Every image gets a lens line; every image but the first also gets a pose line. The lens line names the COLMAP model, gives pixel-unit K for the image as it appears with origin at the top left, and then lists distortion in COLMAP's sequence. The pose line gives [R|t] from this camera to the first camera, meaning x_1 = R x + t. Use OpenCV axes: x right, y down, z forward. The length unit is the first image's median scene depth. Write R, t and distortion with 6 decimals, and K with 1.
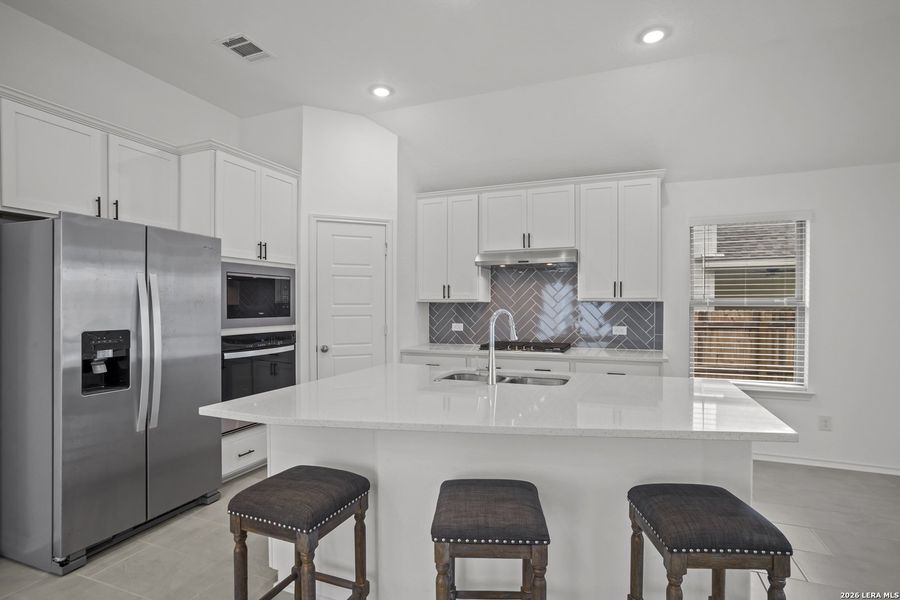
lens RADIAL K [[436.1, 0, 448.6], [0, 436.1, 308.4], [0, 0, 1]] dist [-0.042668, 0.003020]
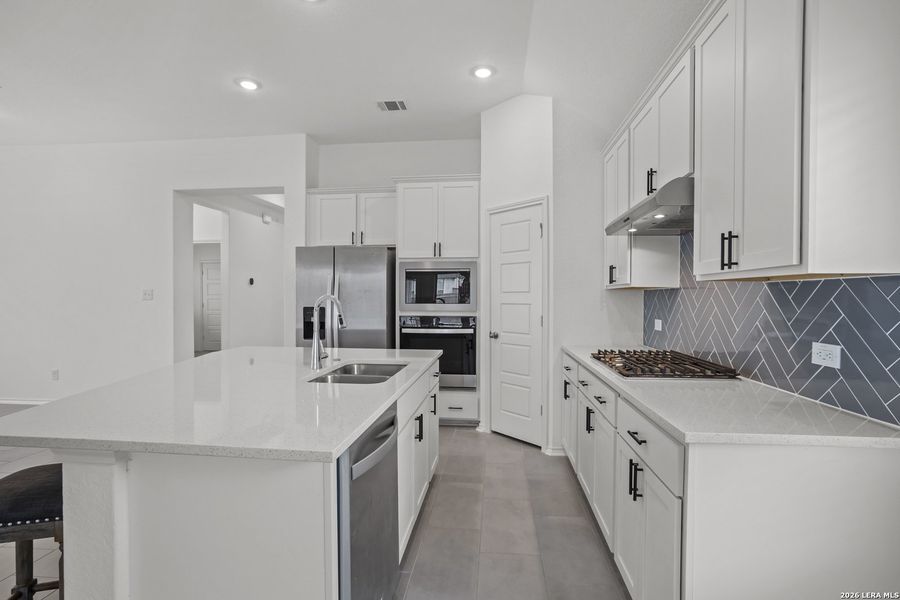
lens RADIAL K [[436.1, 0, 451.6], [0, 436.1, 292.5], [0, 0, 1]] dist [-0.042668, 0.003020]
pose [[0.275991, -0.008992, -0.961118, 0.714015], [-0.008342, 0.999896, -0.011751, 0.003744], [0.961124, 0.011261, 0.275887, 0.629520]]
